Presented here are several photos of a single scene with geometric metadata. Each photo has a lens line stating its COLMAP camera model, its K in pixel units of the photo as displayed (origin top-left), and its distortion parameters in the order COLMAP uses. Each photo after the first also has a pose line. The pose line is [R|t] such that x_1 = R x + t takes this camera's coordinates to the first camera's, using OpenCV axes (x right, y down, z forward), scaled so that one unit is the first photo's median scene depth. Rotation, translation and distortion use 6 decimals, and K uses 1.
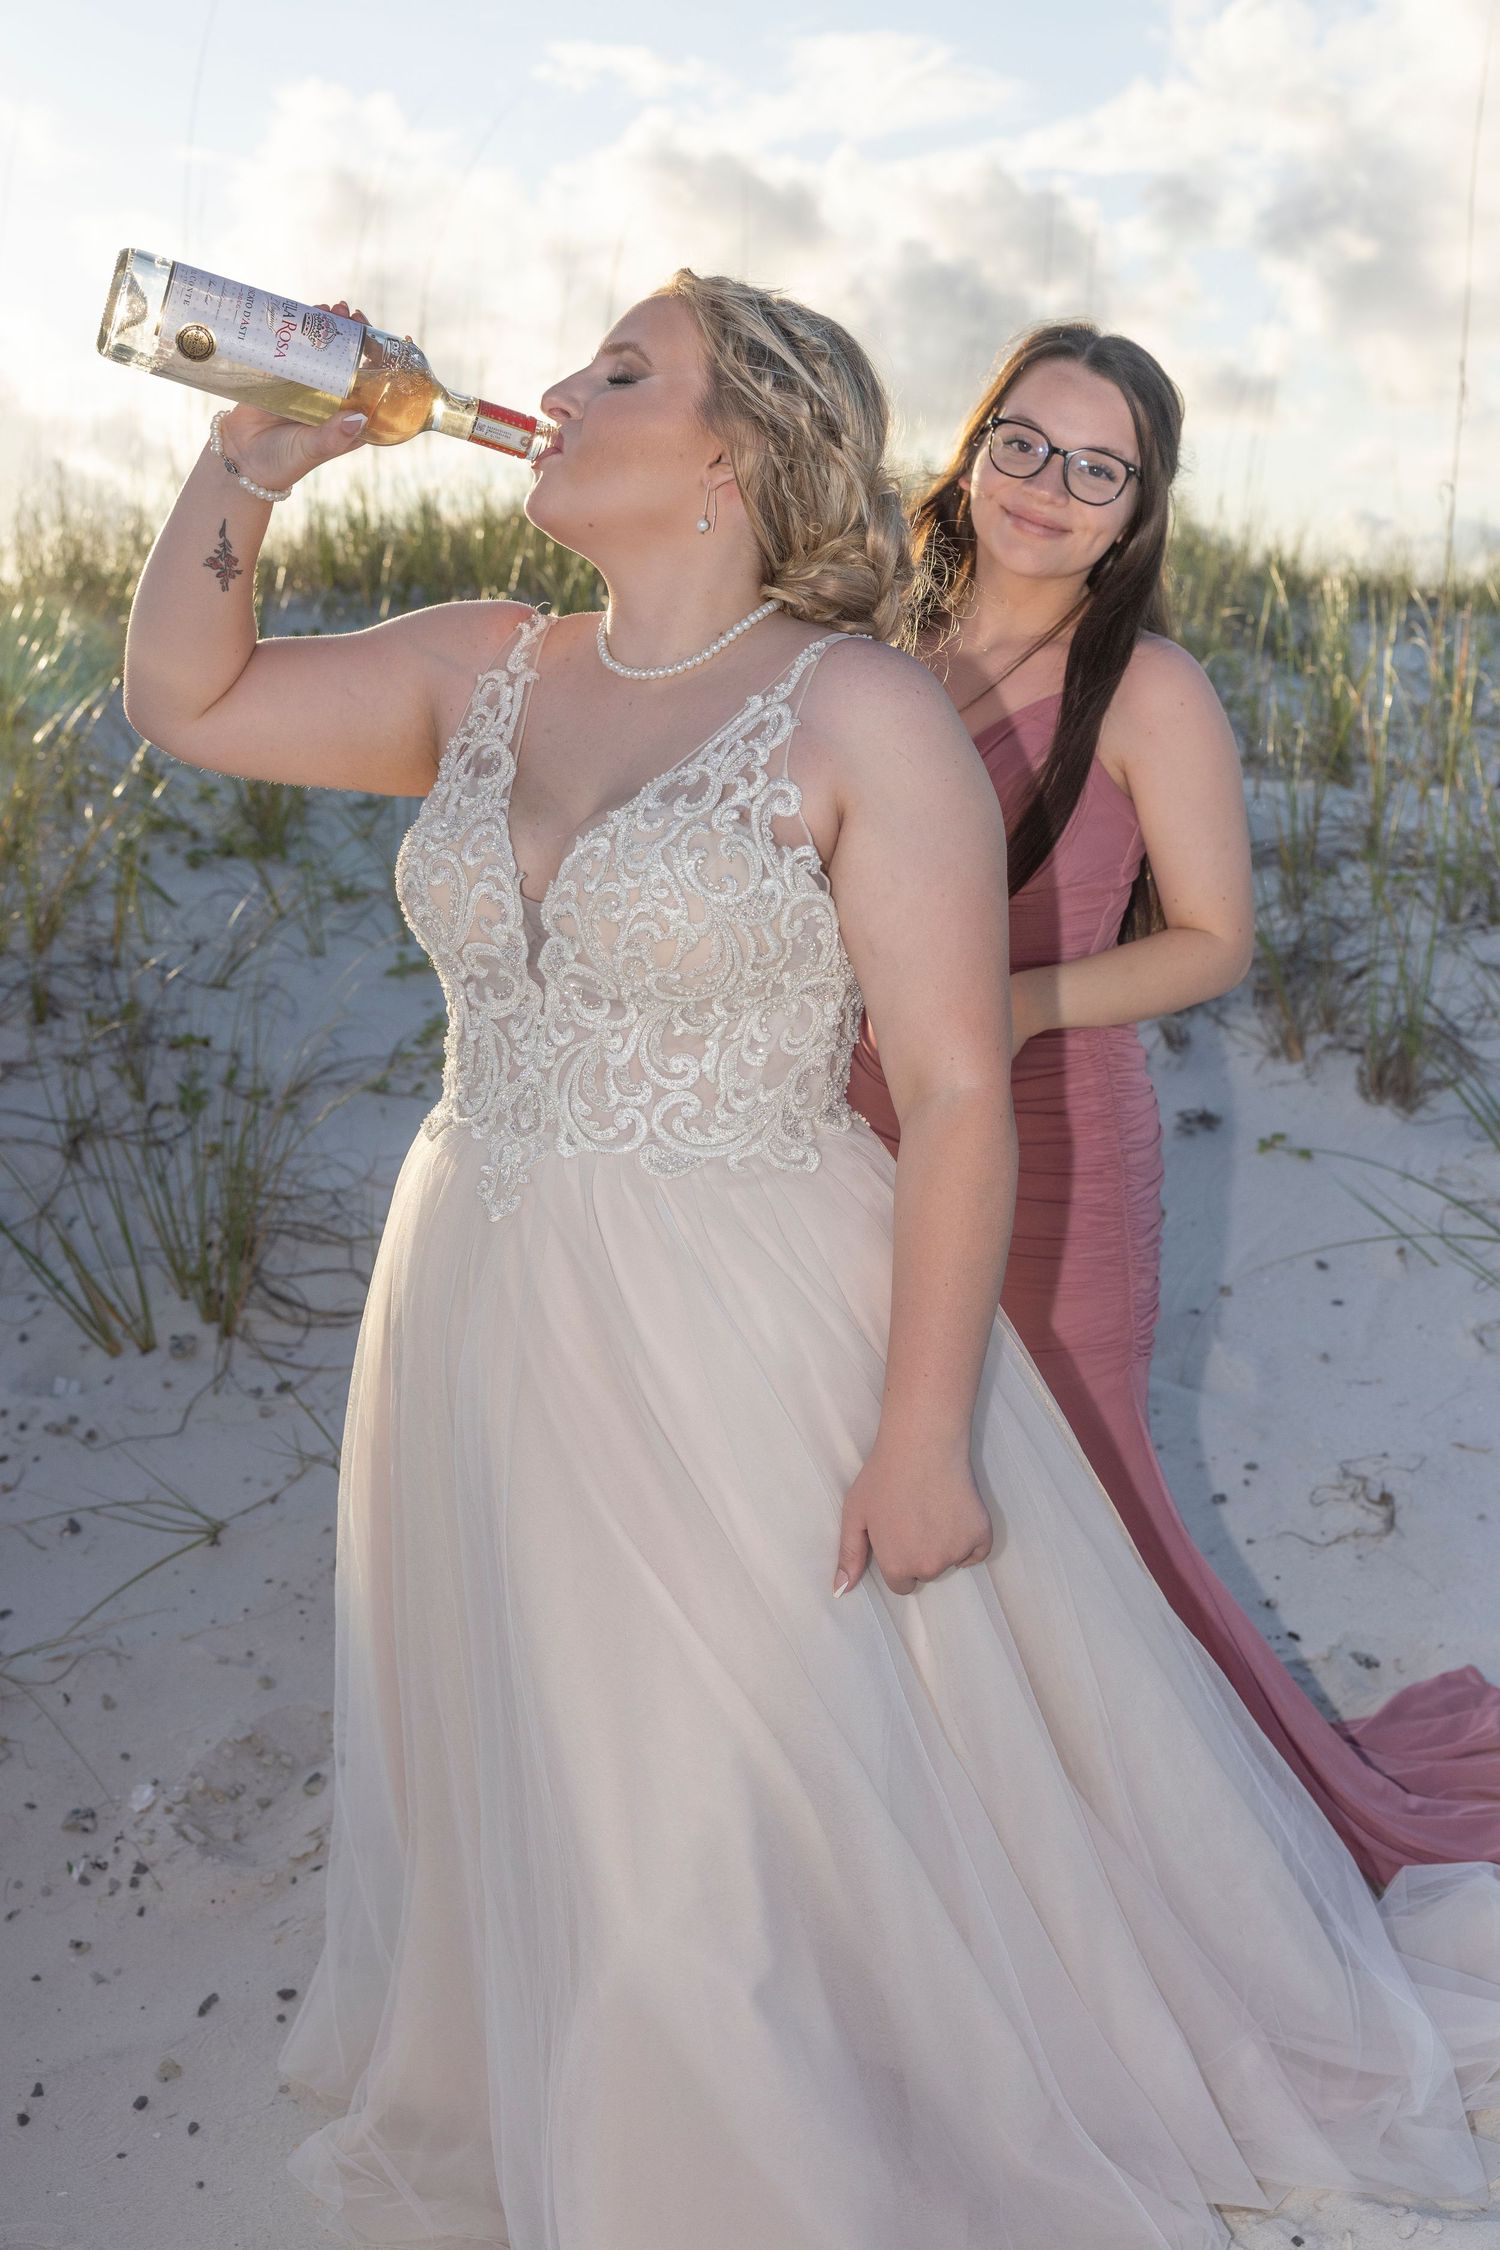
lens RADIAL K [[2597.5, 0, 745.1], [0, 2597.5, 1121.0], [0, 0, 1]] dist [-0.001347, 0.000000]
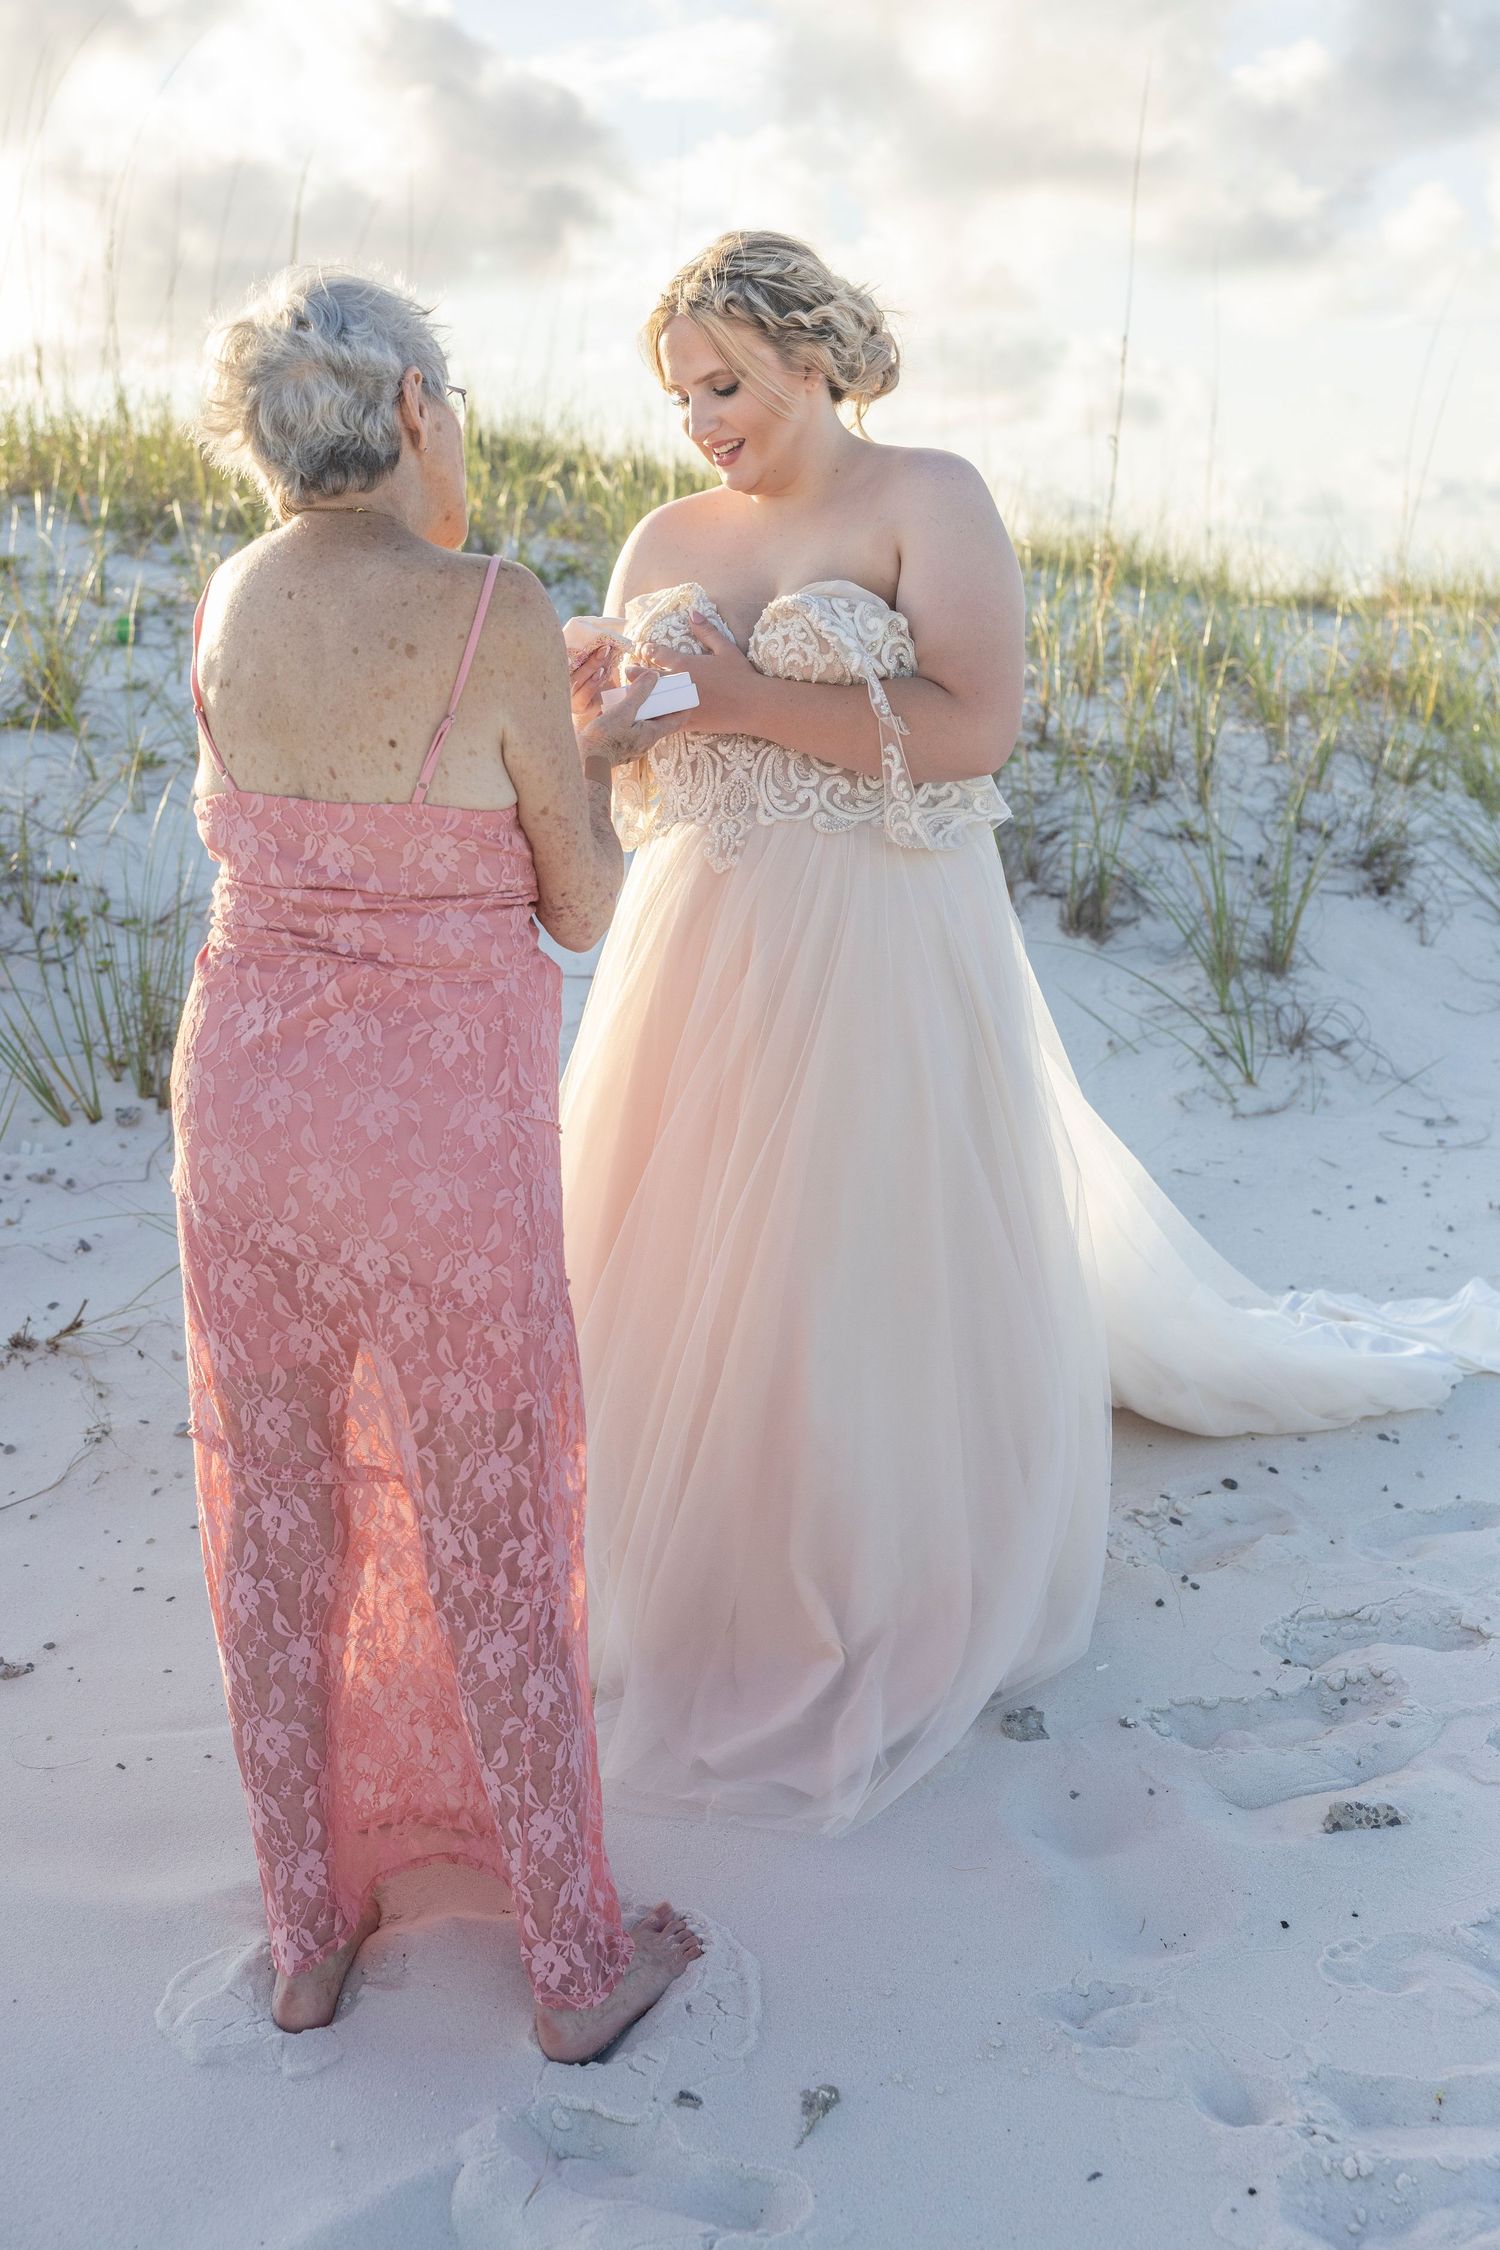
lens RADIAL K [[2920.7, 0, 752.8], [0, 2920.7, 1127.7], [0, 0, 1]] dist [0.014962, 0.000000]
pose [[0.975980, -0.004387, 0.217818, -0.204029], [0.006750, 0.999926, -0.010104, 0.095408], [-0.217758, 0.011332, 0.975937, -0.307104]]
